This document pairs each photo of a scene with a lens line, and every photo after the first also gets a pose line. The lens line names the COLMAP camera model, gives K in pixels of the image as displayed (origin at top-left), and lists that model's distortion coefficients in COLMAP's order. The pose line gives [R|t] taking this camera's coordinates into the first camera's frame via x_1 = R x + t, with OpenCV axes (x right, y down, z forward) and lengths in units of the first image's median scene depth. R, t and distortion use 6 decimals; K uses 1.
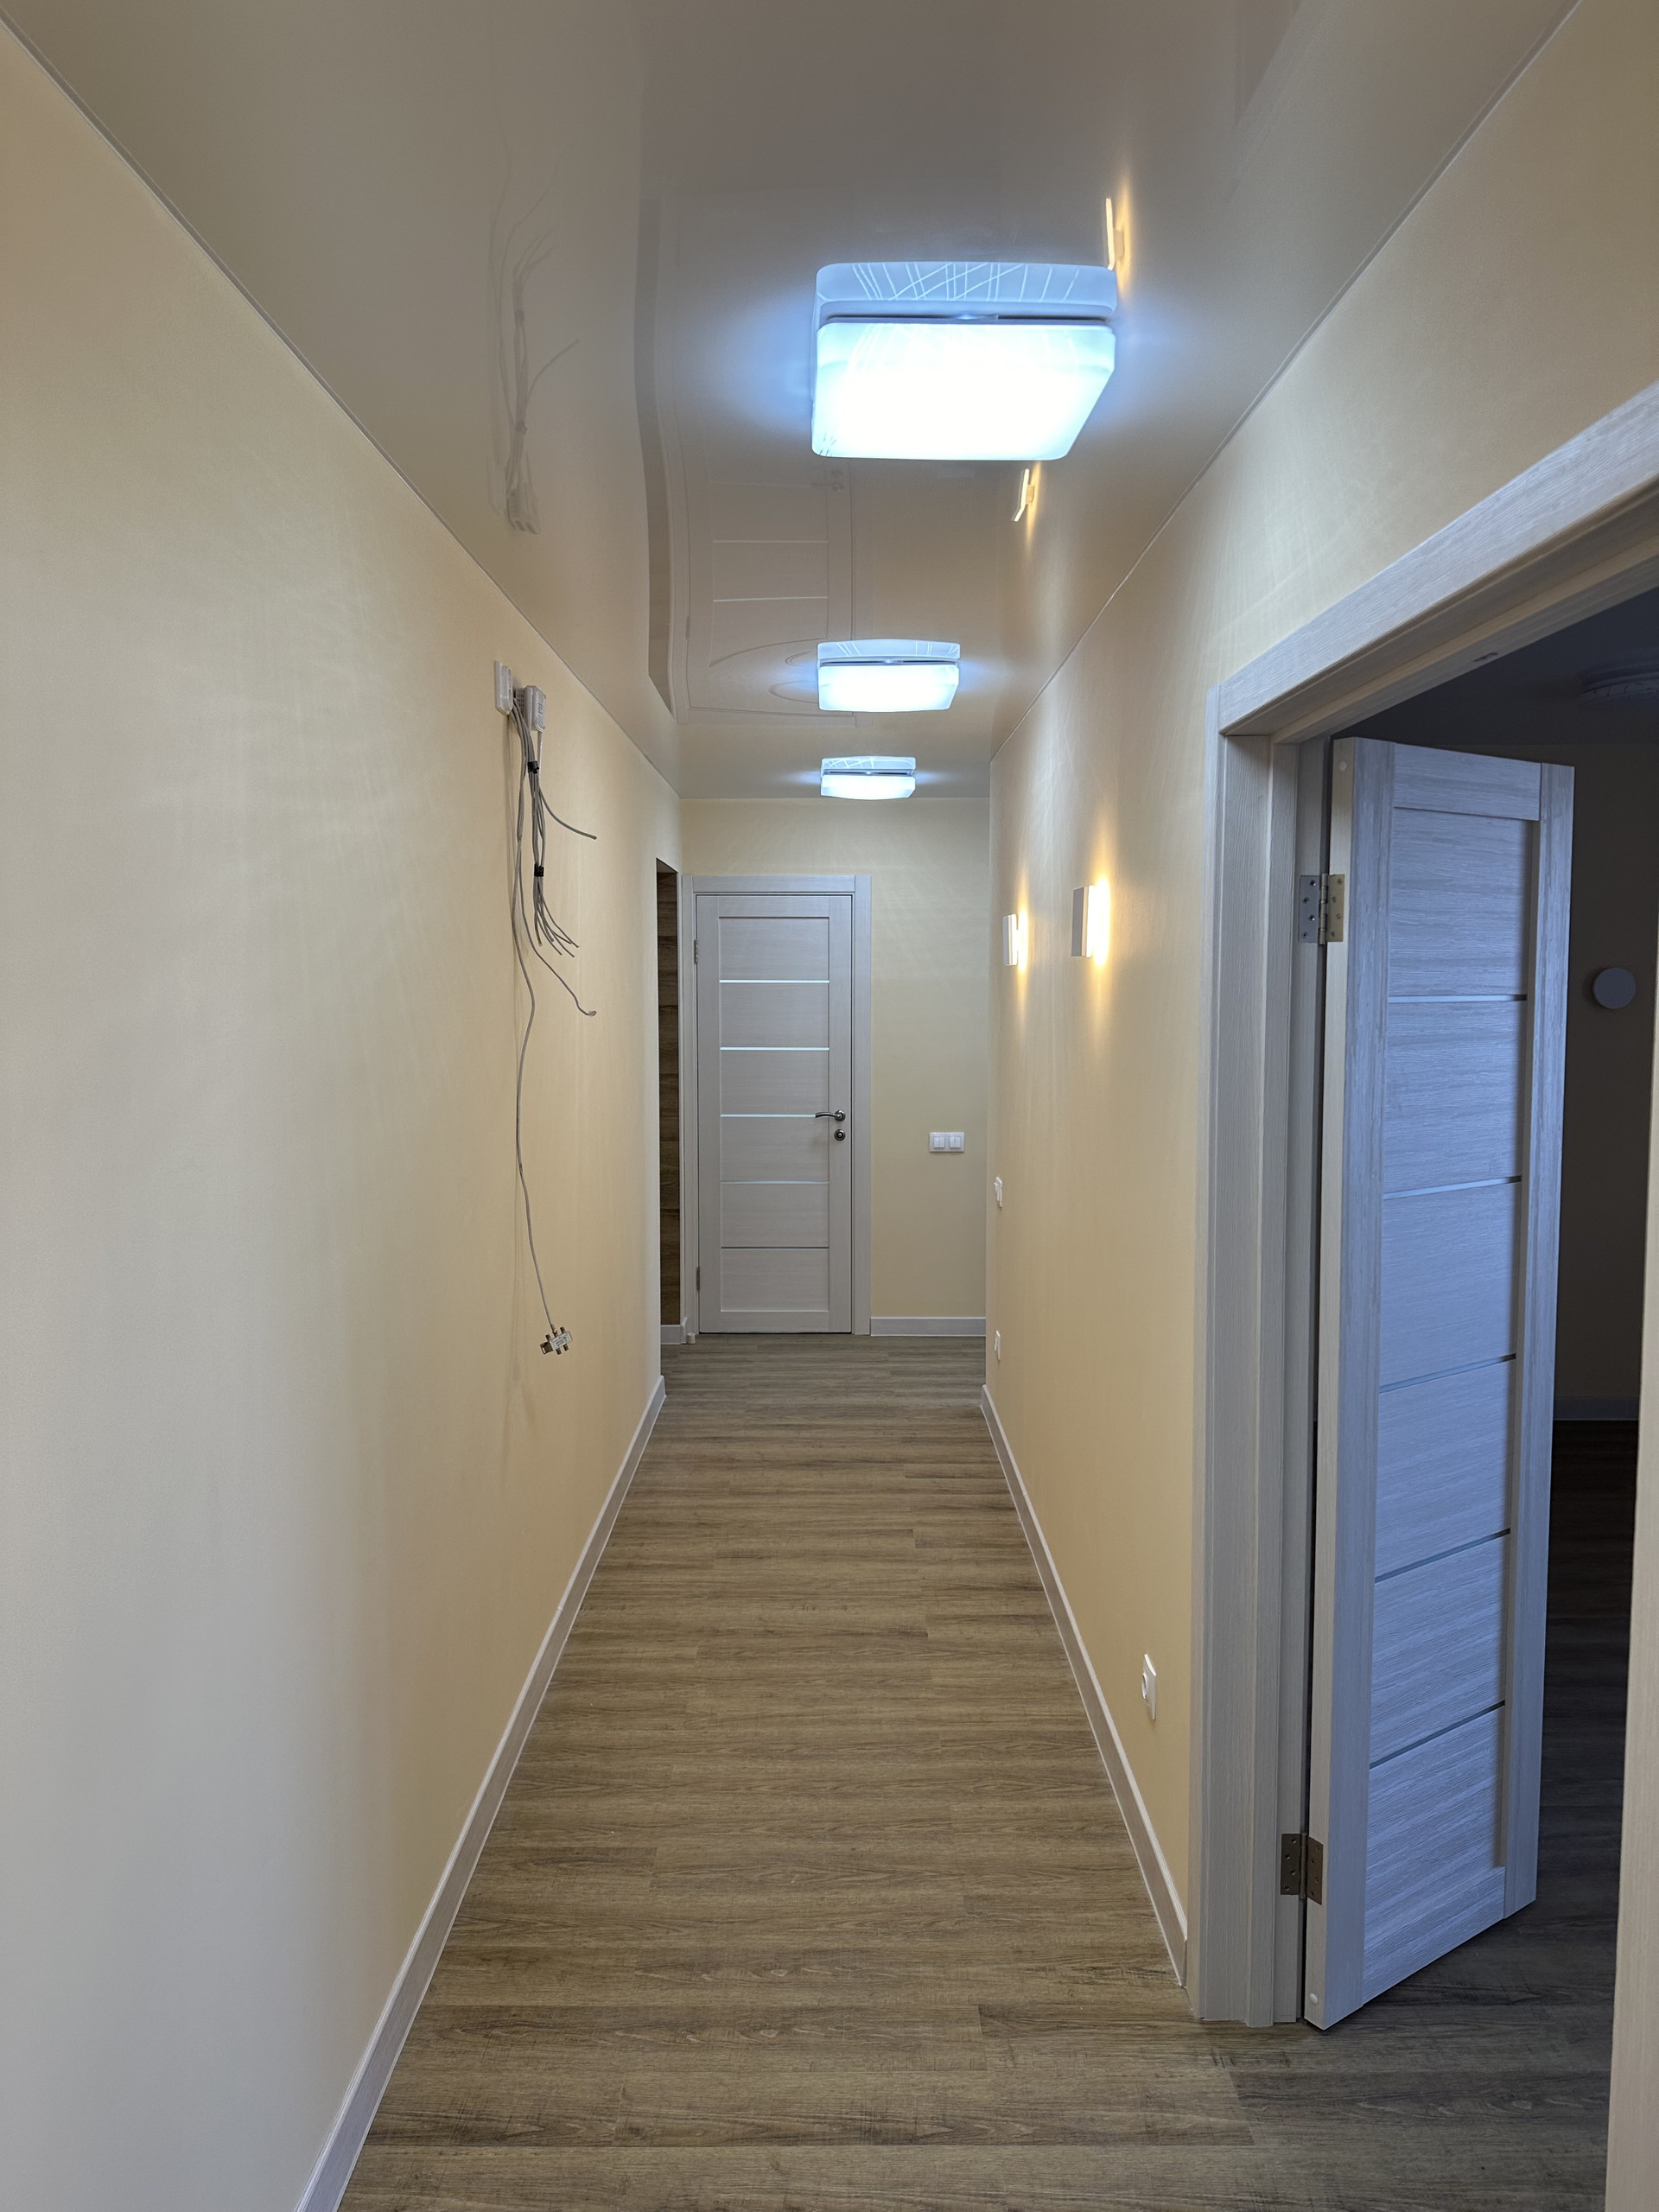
lens RADIAL K [[1570.3, 0, 829.5], [0, 1570.3, 1106.0], [0, 0, 1]] dist [0.153233, -0.223949]
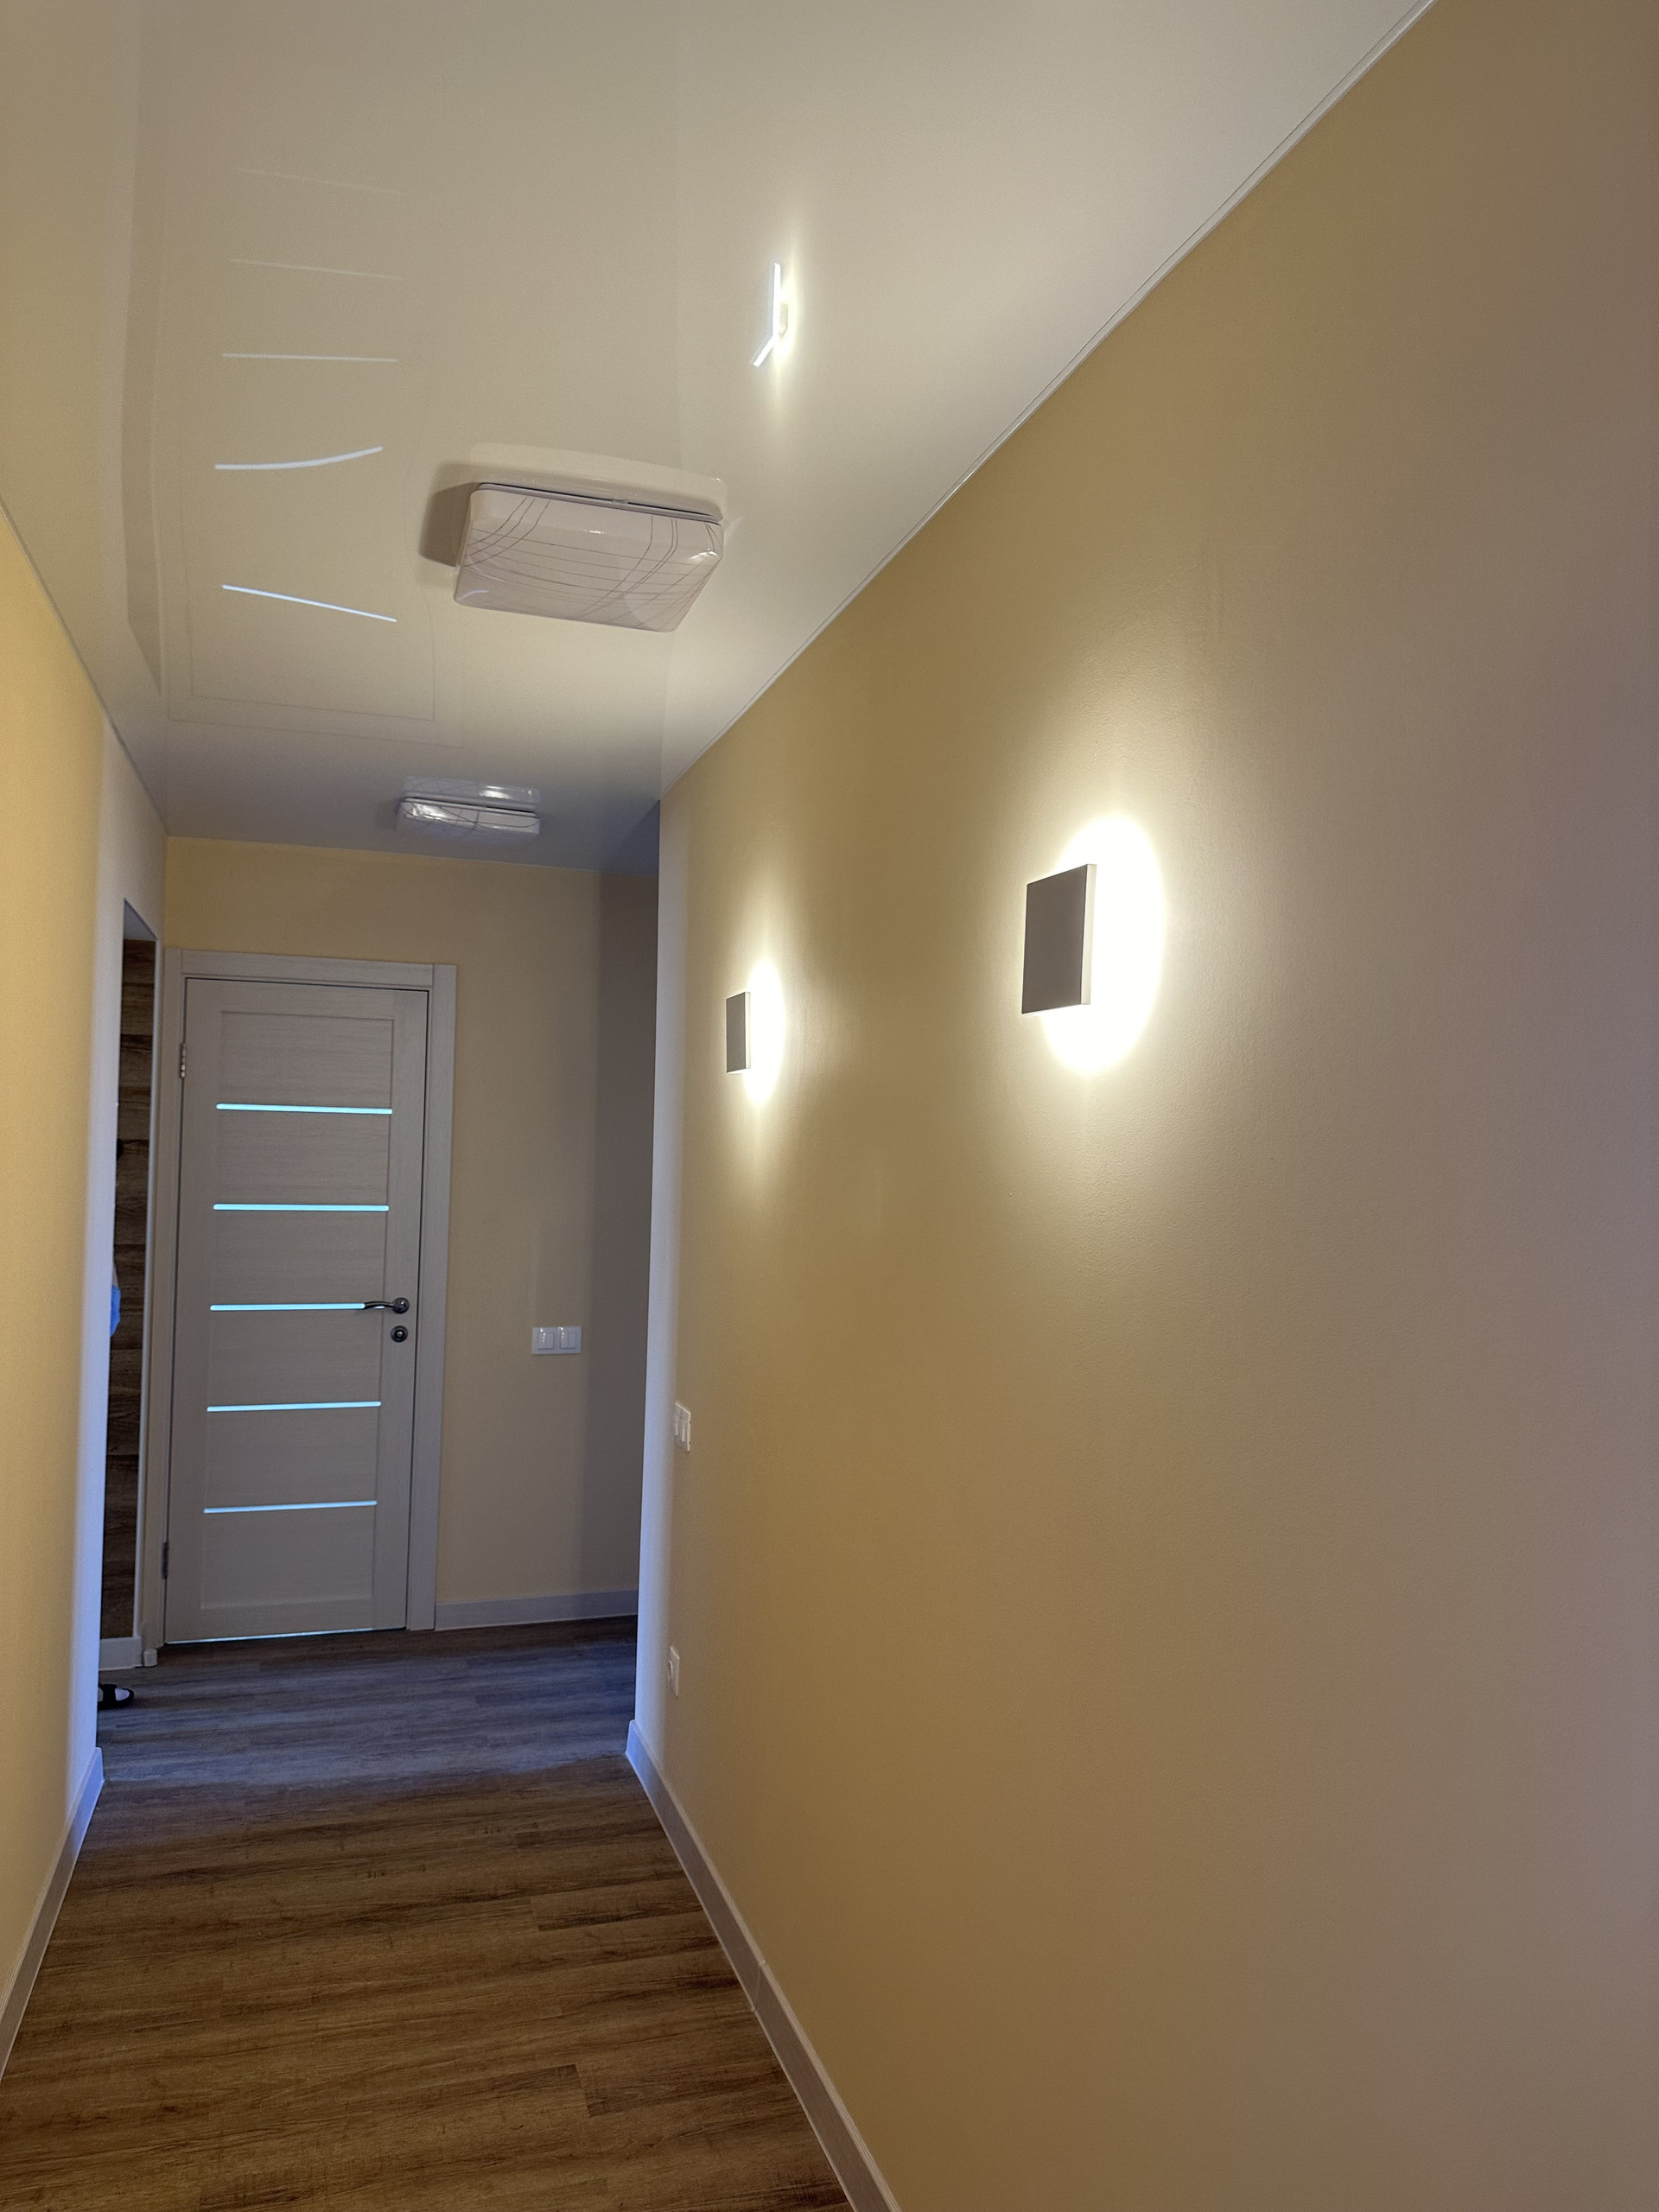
lens RADIAL K [[1599.3, 0, 788.3], [0, 1599.3, 1114.5], [0, 0, 1]] dist [0.009075, -0.017924]
pose [[0.958716, 0.026761, 0.283102, -0.037952], [0.003210, 0.994480, -0.104875, -0.002845], [-0.284346, 0.101454, 0.953339, 0.365996]]
